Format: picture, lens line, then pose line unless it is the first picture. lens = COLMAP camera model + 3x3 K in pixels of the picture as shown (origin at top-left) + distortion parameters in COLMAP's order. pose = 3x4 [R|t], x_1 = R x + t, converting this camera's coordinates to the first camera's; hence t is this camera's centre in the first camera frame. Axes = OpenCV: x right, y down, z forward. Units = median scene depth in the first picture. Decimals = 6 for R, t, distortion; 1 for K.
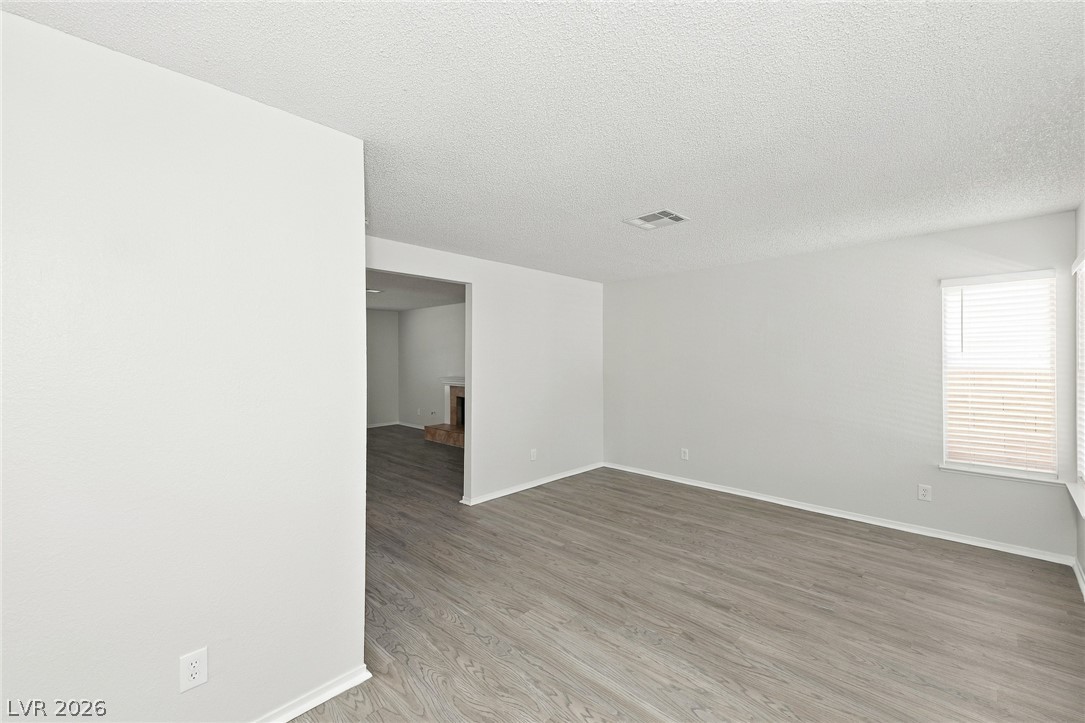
lens RADIAL K [[451.9, 0, 534.3], [0, 451.9, 356.4], [0, 0, 1]] dist [0.039261, -0.000503]
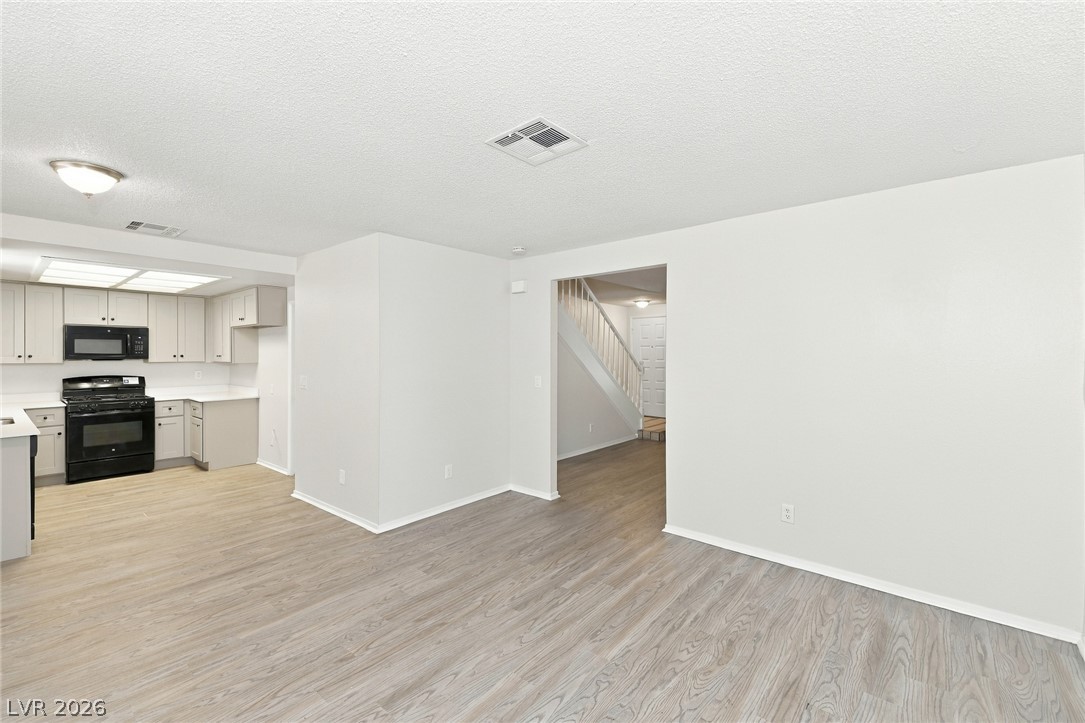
lens RADIAL K [[463.7, 0, 536.3], [0, 463.7, 352.2], [0, 0, 1]] dist [0.015915, -0.000546]
pose [[0.065546, 0.002800, -0.997846, 0.964162], [0.000263, 0.999996, 0.002823, -0.003353], [0.997850, -0.000447, 0.065545, 0.985390]]
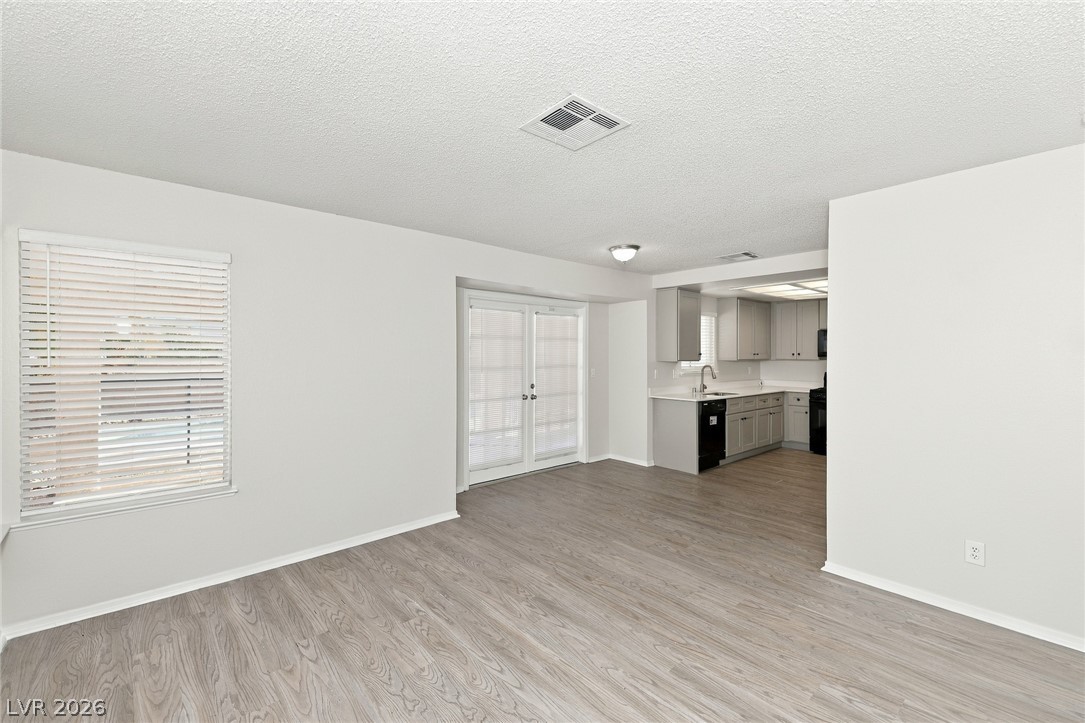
lens RADIAL K [[463.7, 0, 536.3], [0, 463.7, 352.2], [0, 0, 1]] dist [0.015915, -0.000546]
pose [[-0.996457, 0.001600, 0.084087, 0.275693], [0.001492, 0.999998, -0.001342, 0.007085], [-0.084089, -0.001212, -0.996458, 1.679867]]
